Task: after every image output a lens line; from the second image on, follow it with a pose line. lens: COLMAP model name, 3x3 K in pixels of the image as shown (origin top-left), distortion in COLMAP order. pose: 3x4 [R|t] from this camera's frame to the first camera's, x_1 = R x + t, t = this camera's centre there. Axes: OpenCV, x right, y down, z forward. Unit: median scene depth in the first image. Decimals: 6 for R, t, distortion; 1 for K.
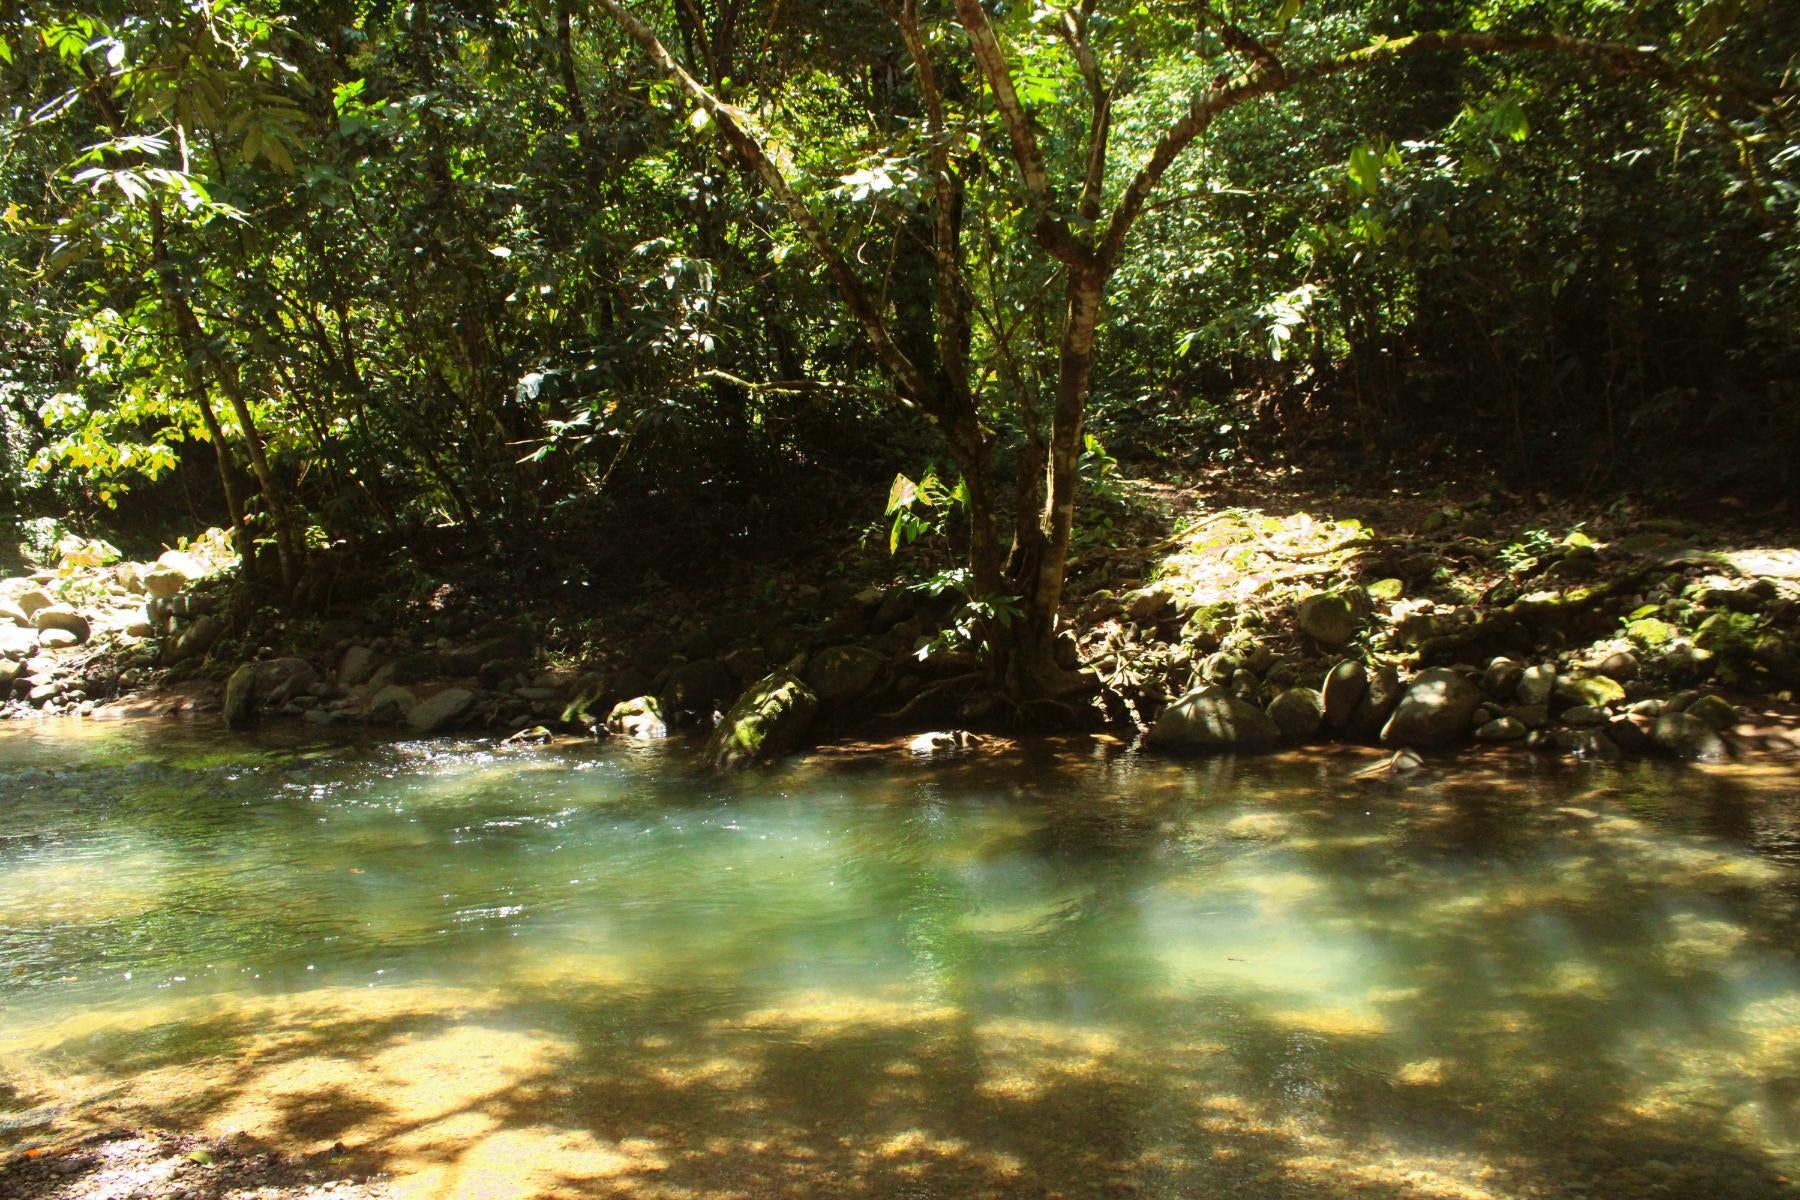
lens RADIAL K [[1517.0, 0, 888.3], [0, 1517.0, 621.8], [0, 0, 1]] dist [-0.158235, 0.152879]
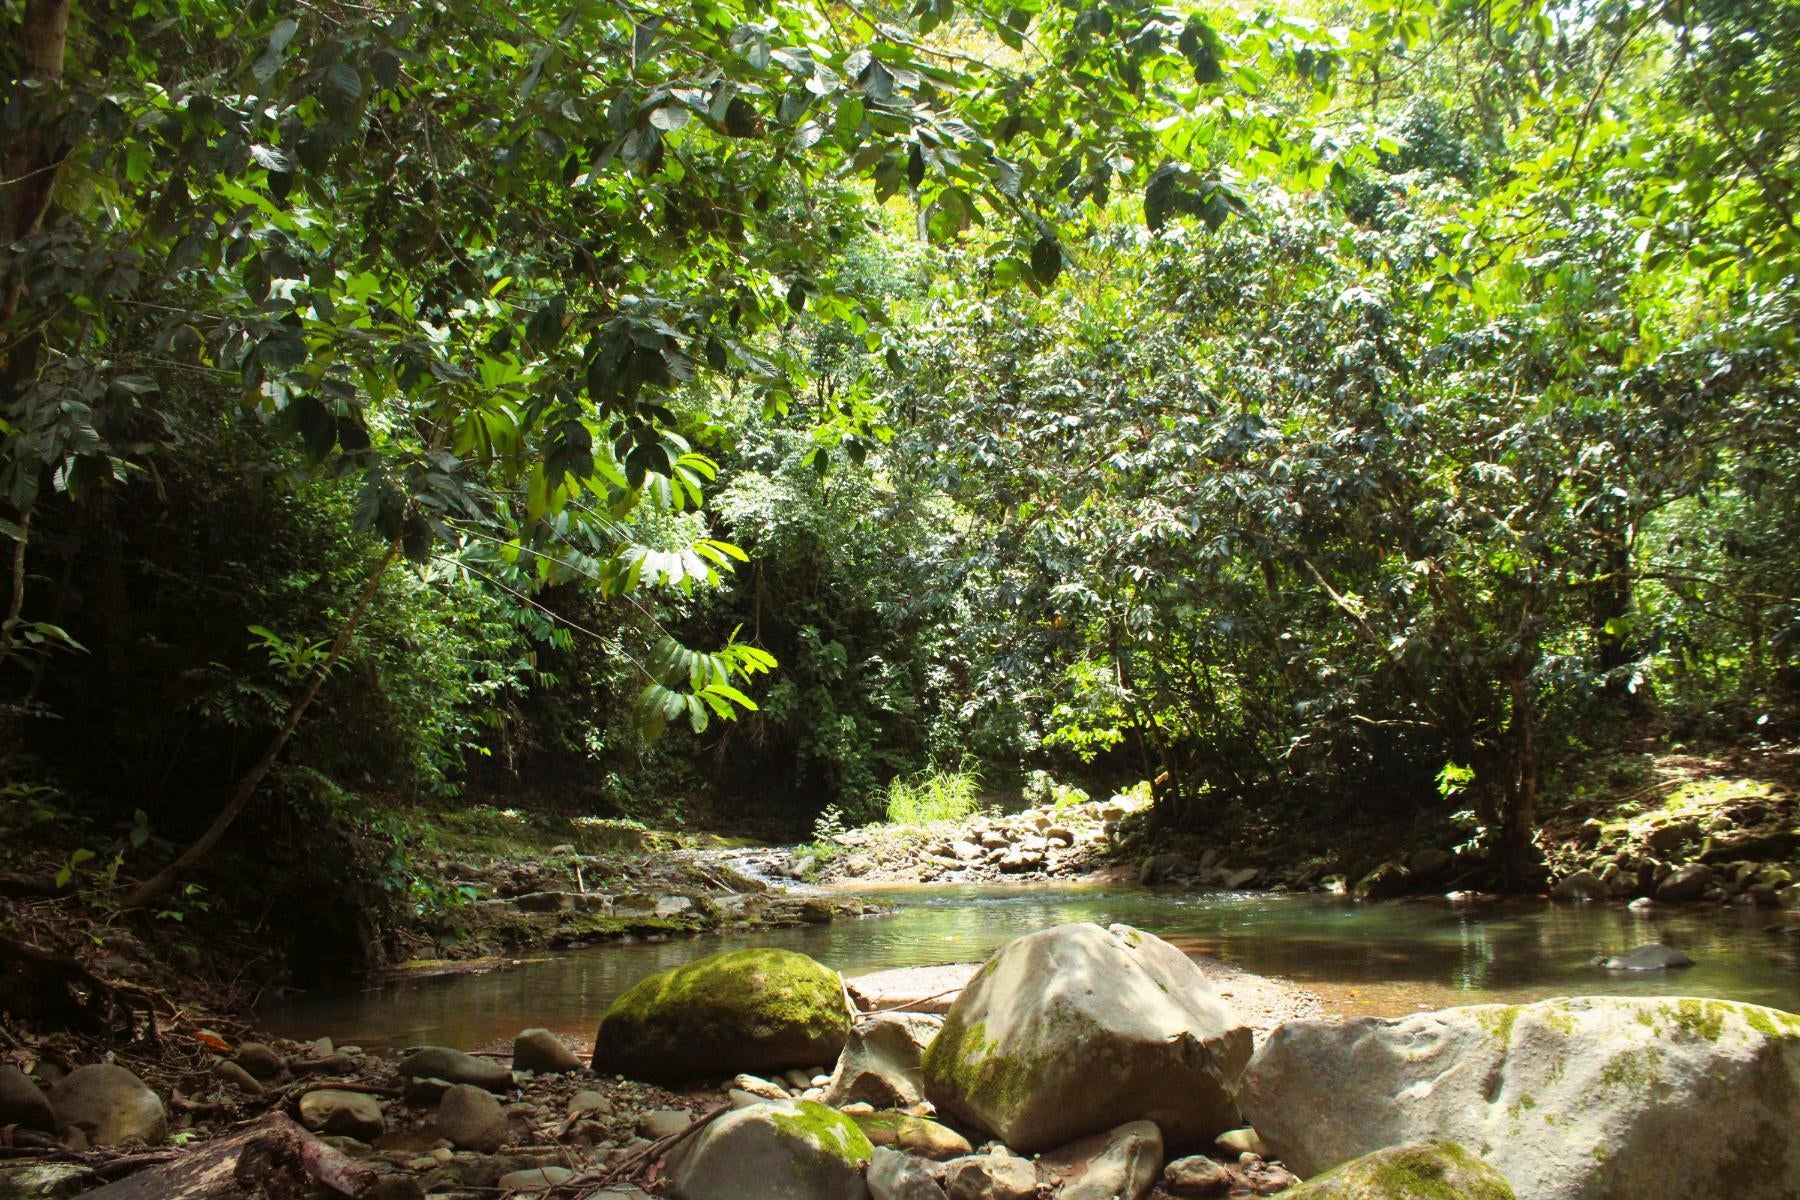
lens RADIAL K [[1517.0, 0, 888.3], [0, 1517.0, 621.8], [0, 0, 1]] dist [-0.158235, 0.152879]
pose [[0.823385, -0.050154, -0.565263, 0.494928], [-0.041349, 0.988137, -0.147905, 0.037873], [0.565975, 0.145156, 0.811543, -1.010836]]
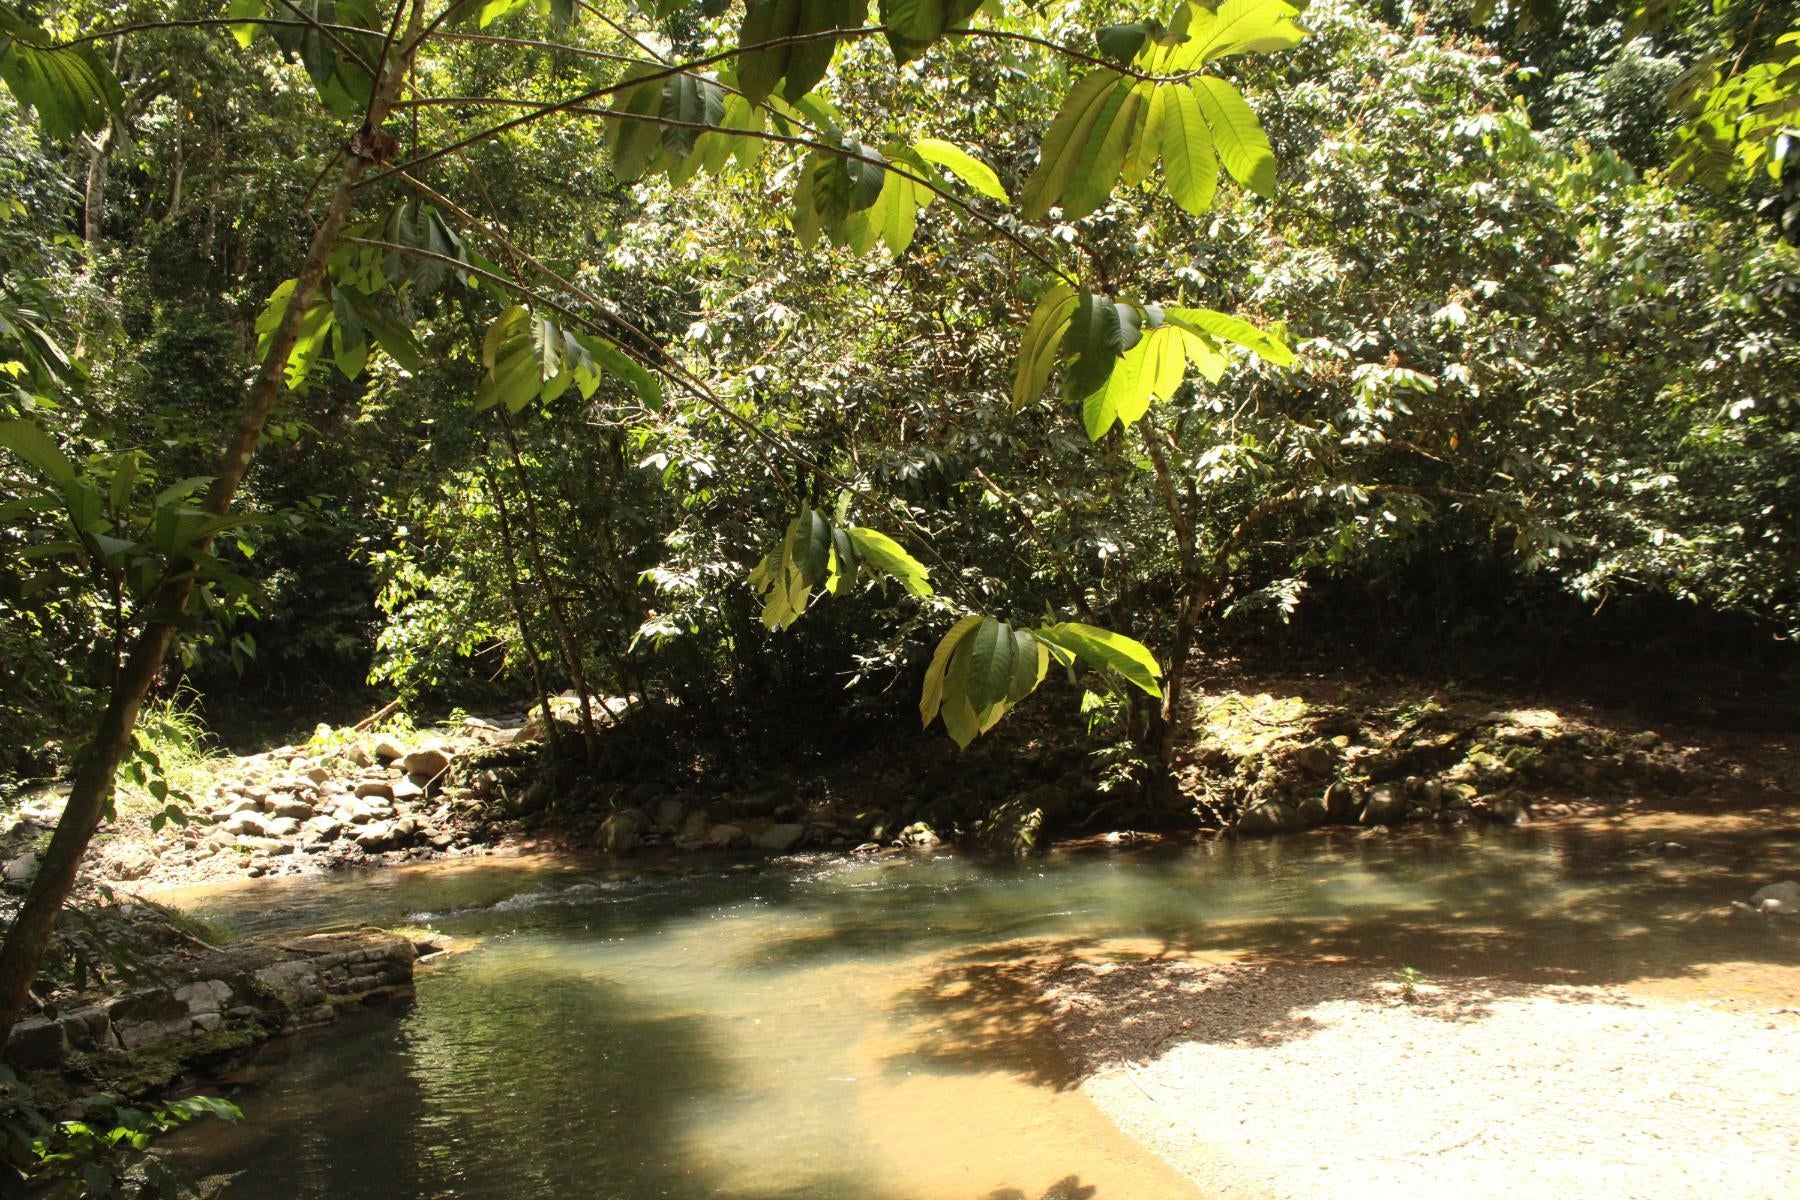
lens RADIAL K [[1514.1, 0, 883.4], [0, 1514.1, 616.4], [0, 0, 1]] dist [-0.174175, 0.202904]
pose [[0.987849, -0.024813, 0.153423, -0.467195], [0.038607, 0.995408, -0.087595, -0.034048], [-0.150545, 0.092454, 0.984271, -0.683929]]
